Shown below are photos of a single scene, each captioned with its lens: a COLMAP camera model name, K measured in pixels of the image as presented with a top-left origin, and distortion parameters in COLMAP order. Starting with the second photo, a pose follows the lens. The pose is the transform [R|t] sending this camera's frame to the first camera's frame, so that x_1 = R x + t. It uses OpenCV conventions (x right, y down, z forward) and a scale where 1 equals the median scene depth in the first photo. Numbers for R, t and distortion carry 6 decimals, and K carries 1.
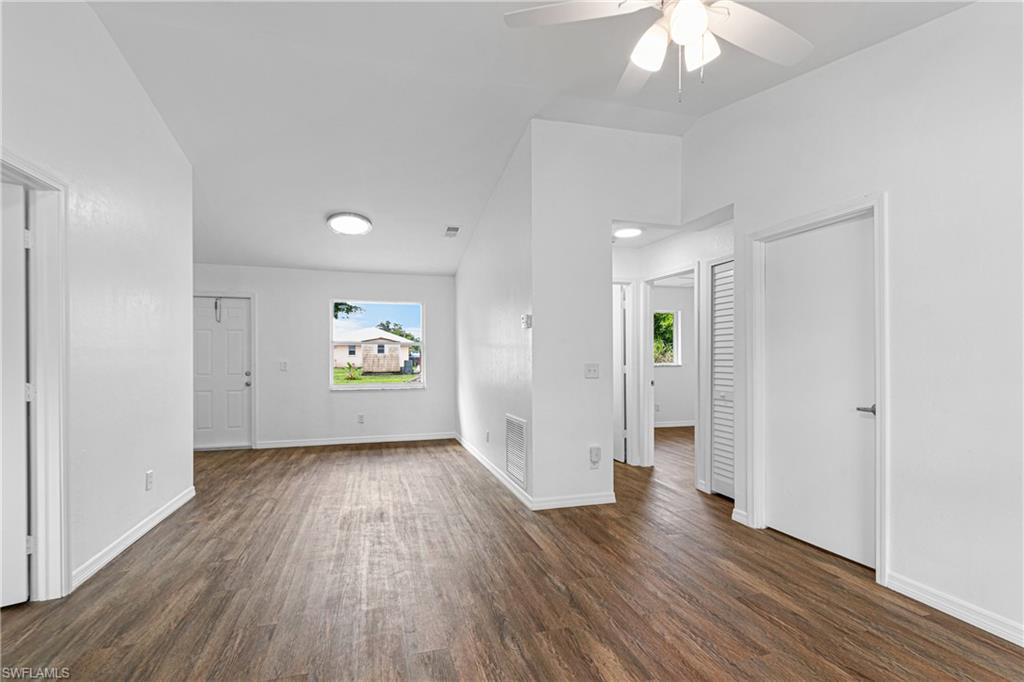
lens RADIAL K [[470.2, 0, 509.3], [0, 470.2, 355.3], [0, 0, 1]] dist [-0.000314, -0.000161]
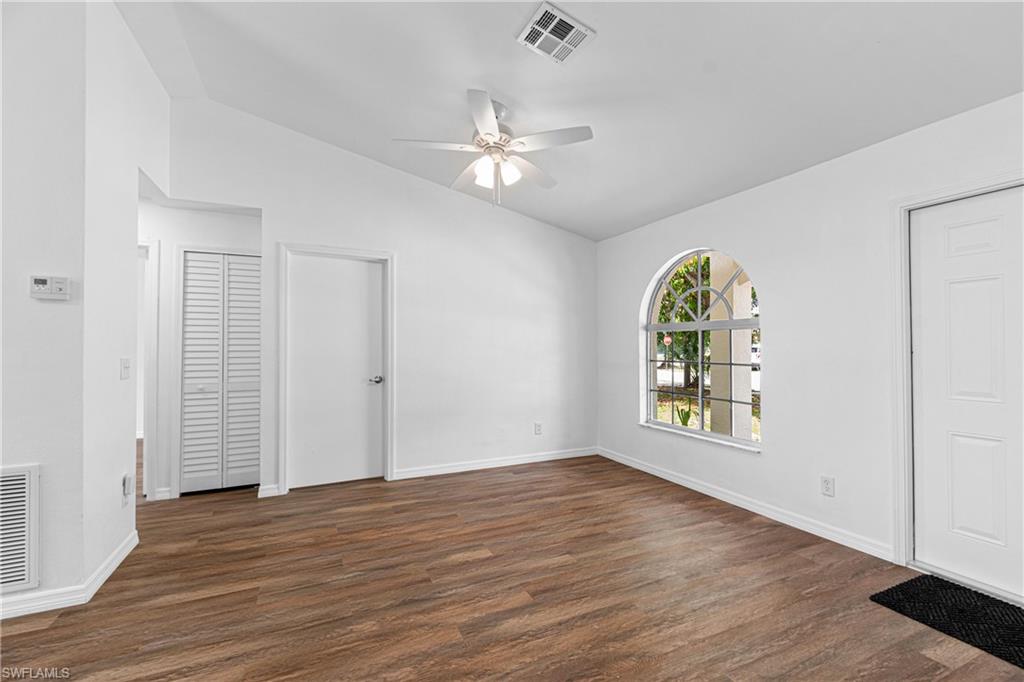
lens RADIAL K [[448.1, 0, 522.2], [0, 448.1, 342.3], [0, 0, 1]] dist [-0.003362, -0.001037]
pose [[-0.157626, 0.006269, 0.987479, -0.951937], [-0.001008, 0.999978, -0.006509, -0.005797], [-0.987498, -0.002021, -0.157616, 0.831980]]
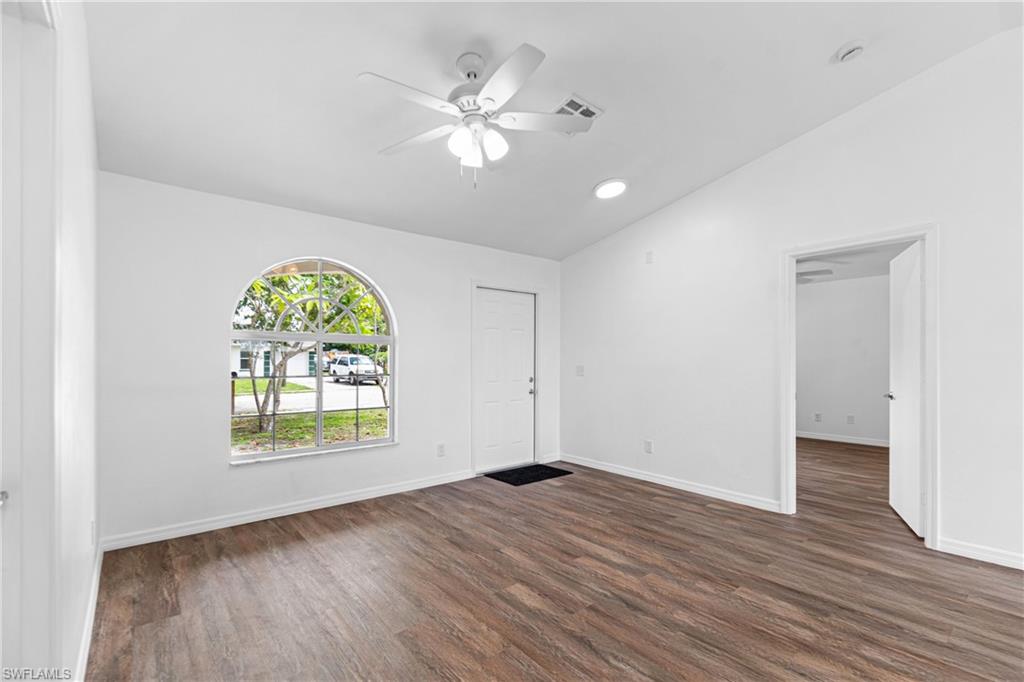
lens RADIAL K [[455.9, 0, 517.0], [0, 455.9, 359.1], [0, 0, 1]] dist [-0.000729, -0.000323]
pose [[-0.919325, -0.001435, -0.393496, 0.578129], [-0.001617, 0.999999, 0.000130, -0.003242], [0.393495, 0.000756, -0.919327, 1.693426]]
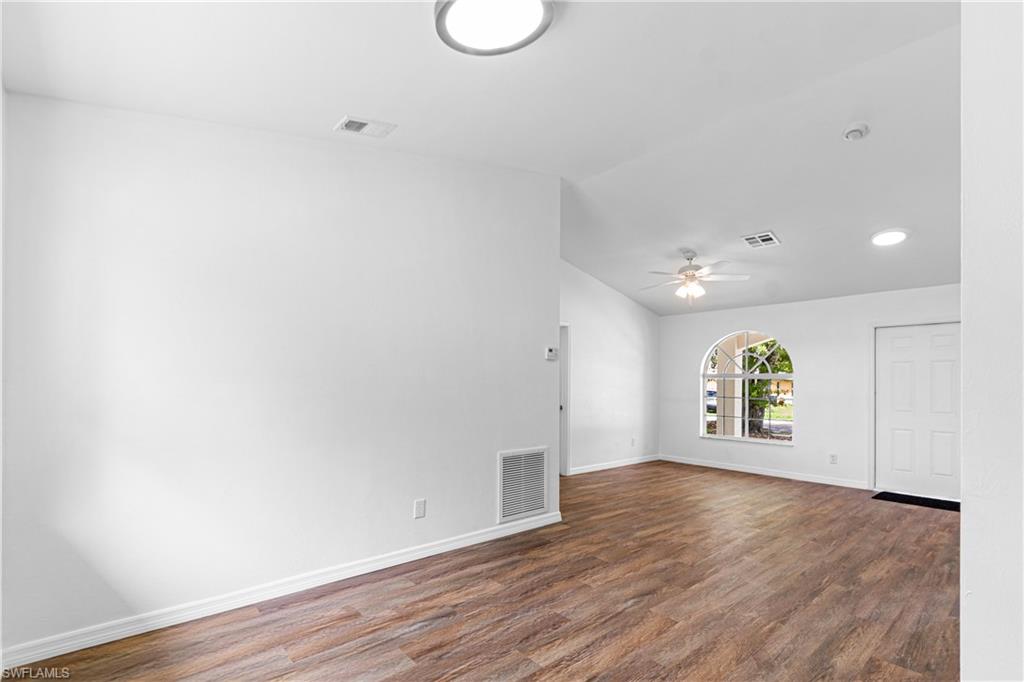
lens RADIAL K [[453.9, 0, 515.5], [0, 453.9, 377.6], [0, 0, 1]] dist [-0.001672, -0.006375]
pose [[-0.413794, 0.010894, 0.910305, -1.421418], [-0.015307, 0.999704, -0.018921, 0.006970], [-0.910242, -0.021763, -0.413505, 2.432451]]
